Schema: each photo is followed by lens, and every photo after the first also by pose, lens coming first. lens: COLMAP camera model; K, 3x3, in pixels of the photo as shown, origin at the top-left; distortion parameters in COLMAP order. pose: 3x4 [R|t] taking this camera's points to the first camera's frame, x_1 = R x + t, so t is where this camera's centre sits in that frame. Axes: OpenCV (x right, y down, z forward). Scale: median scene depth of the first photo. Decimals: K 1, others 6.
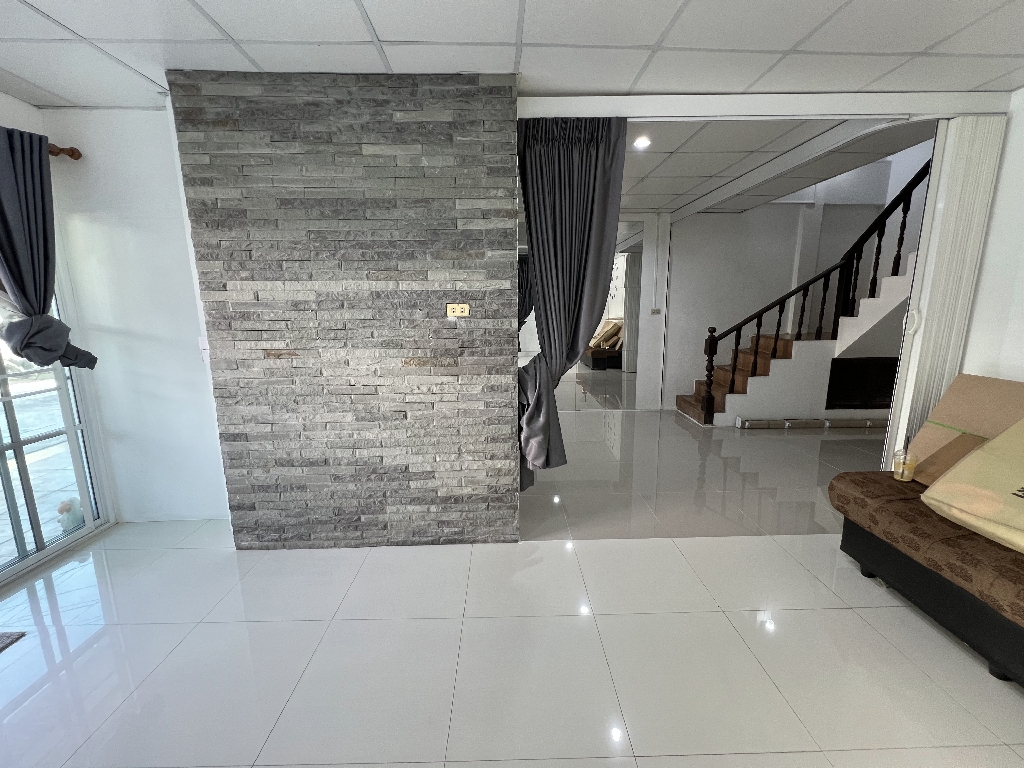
lens RADIAL K [[408.0, 0, 508.5], [0, 408.0, 383.7], [0, 0, 1]] dist [-0.001418, 0.000855]
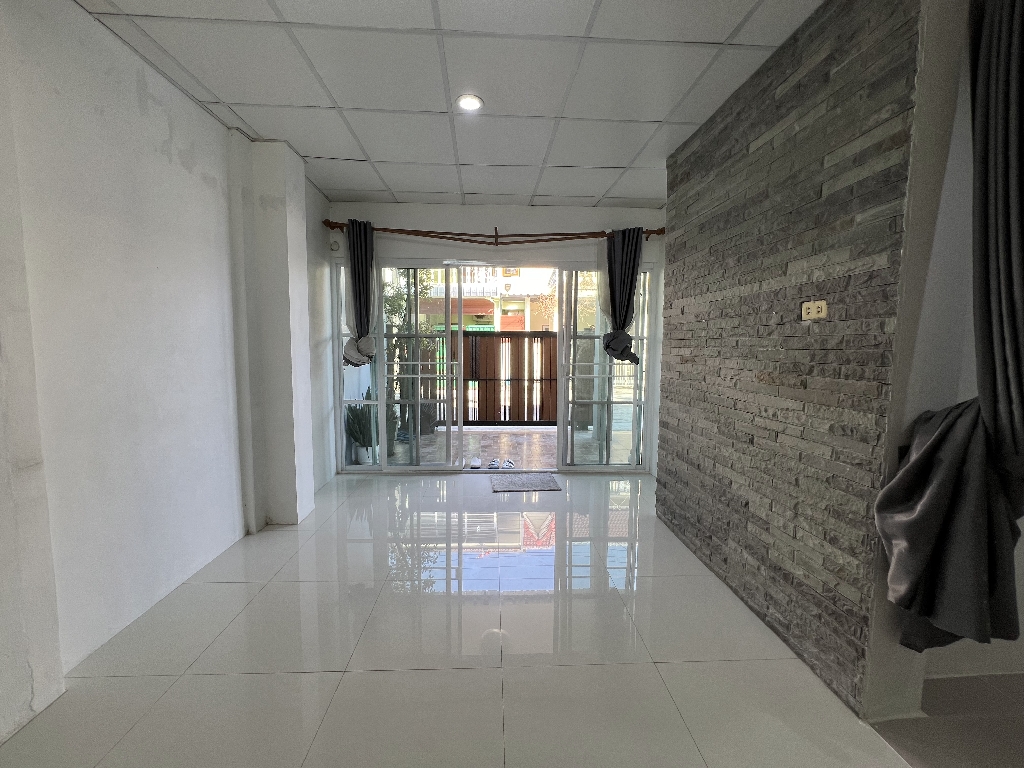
lens RADIAL K [[410.6, 0, 509.3], [0, 410.6, 381.8], [0, 0, 1]] dist [-0.002555, 0.000833]
pose [[0.025251, 0.097123, -0.994952, 0.576978], [-0.188141, 0.977946, 0.090689, -0.022833], [0.981817, 0.184902, 0.042967, 0.464852]]
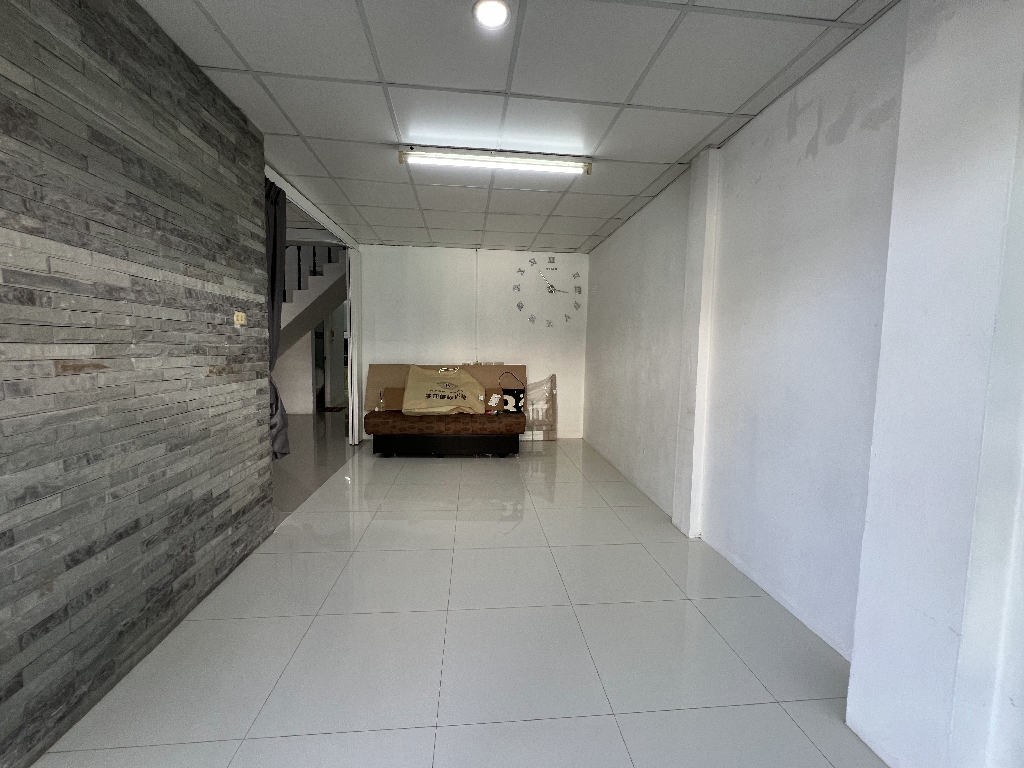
lens RADIAL K [[408.0, 0, 510.9], [0, 408.0, 382.1], [0, 0, 1]] dist [-0.001418, 0.000855]
pose [[-0.079193, -0.075224, 0.994017, -1.201659], [0.162136, 0.982899, 0.087299, 0.000387], [-0.983586, 0.168079, -0.065642, 0.413177]]
